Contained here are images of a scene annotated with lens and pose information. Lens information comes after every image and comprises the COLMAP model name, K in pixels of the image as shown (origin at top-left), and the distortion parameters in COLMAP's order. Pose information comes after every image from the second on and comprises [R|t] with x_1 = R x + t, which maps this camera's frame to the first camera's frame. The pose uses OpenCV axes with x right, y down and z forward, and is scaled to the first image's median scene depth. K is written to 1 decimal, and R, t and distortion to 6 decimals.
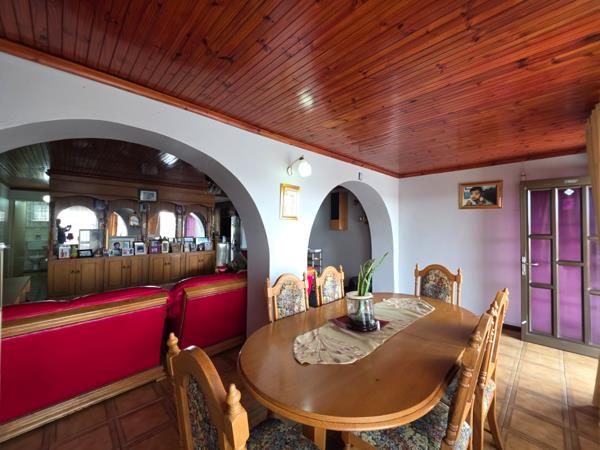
lens RADIAL K [[241.7, 0, 300.0], [0, 241.7, 225.0], [0, 0, 1]] dist [0.010530, -0.000066]
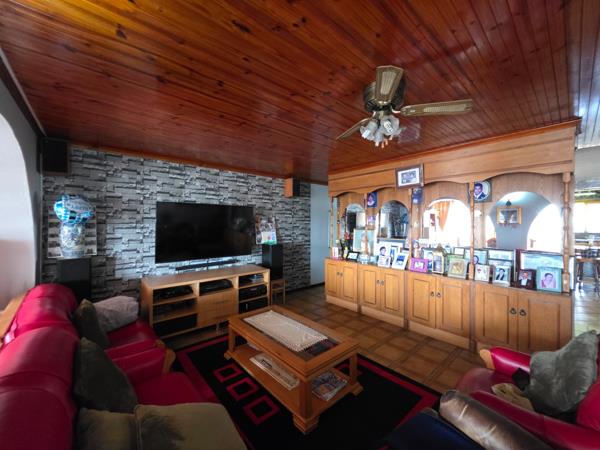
lens RADIAL K [[241.7, 0, 300.0], [0, 241.7, 225.0], [0, 0, 1]] dist [0.010530, -0.000066]
pose [[-0.054951, -0.000649, -0.998489, 0.016895], [0.008383, 0.999964, -0.001111, 0.001598], [0.998454, -0.008431, -0.054944, 0.777622]]
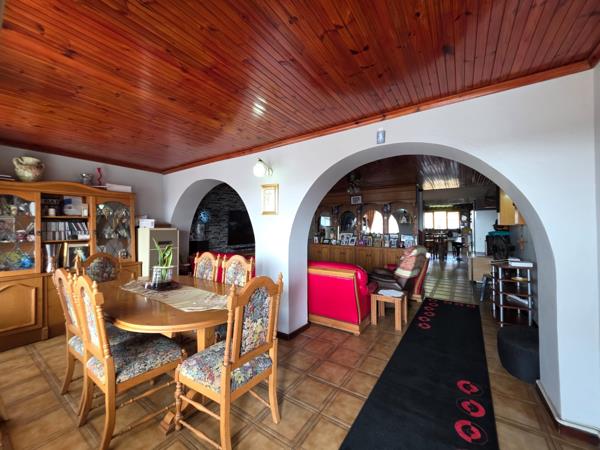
lens RADIAL K [[241.7, 0, 300.0], [0, 241.7, 225.0], [0, 0, 1]] dist [0.010530, -0.000066]
pose [[0.192710, -0.012282, -0.981179, 0.577436], [0.014141, 0.999853, -0.009738, 0.020047], [0.981154, -0.011998, 0.192855, 0.481093]]
